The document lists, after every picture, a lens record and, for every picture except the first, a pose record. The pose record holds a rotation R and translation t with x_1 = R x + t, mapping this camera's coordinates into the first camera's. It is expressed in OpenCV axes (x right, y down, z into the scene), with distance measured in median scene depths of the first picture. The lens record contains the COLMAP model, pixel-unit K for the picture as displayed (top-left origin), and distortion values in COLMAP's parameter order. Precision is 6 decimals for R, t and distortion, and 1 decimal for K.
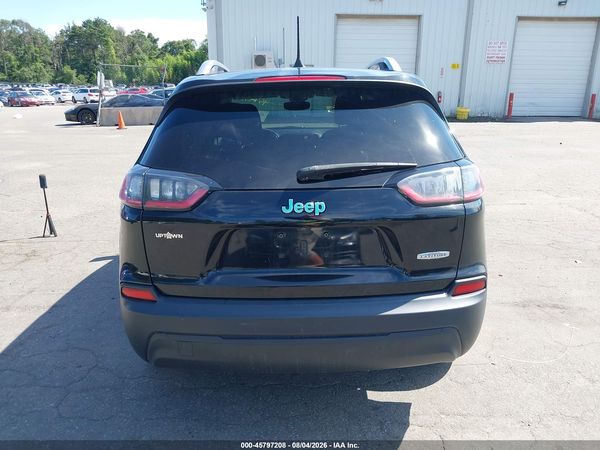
lens RADIAL K [[465.5, 0, 300.0], [0, 465.5, 243.3], [0, 0, 1]] dist [0.002826, -0.001081]
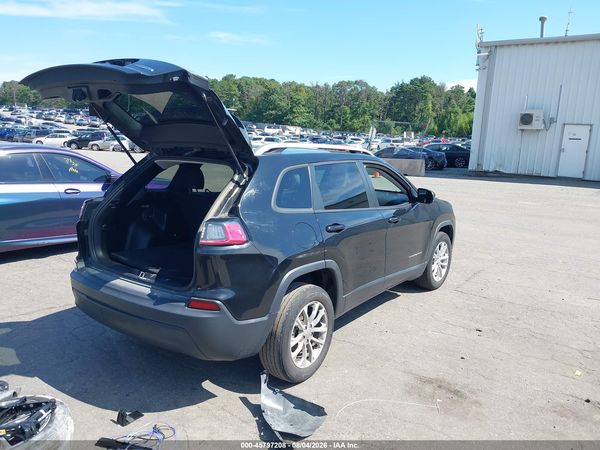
lens RADIAL K [[479.9, 0, 299.8], [0, 479.9, 226.2], [0, 0, 1]] dist [-0.004479, -0.003923]
pose [[0.811780, 0.133341, -0.568536, 0.130206], [-0.212741, 0.974205, -0.075277, -0.008838], [0.543833, 0.182060, 0.819207, -0.009681]]
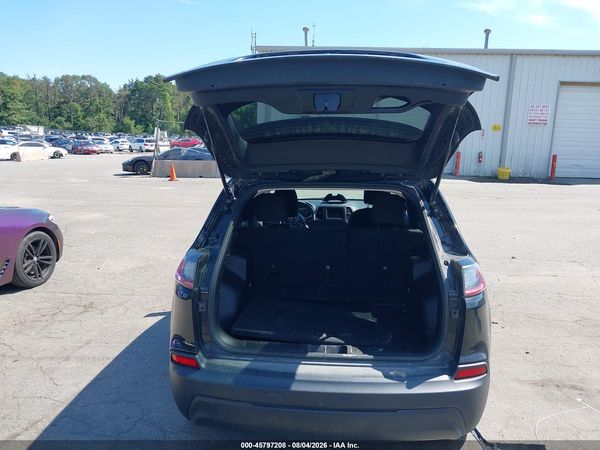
lens RADIAL K [[465.5, 0, 300.0], [0, 465.5, 243.3], [0, 0, 1]] dist [0.002826, -0.001081]
pose [[0.995614, 0.037393, -0.085763, 0.003069], [-0.046042, 0.993800, -0.101198, -0.007456], [0.081448, 0.104703, 0.991163, -0.015902]]
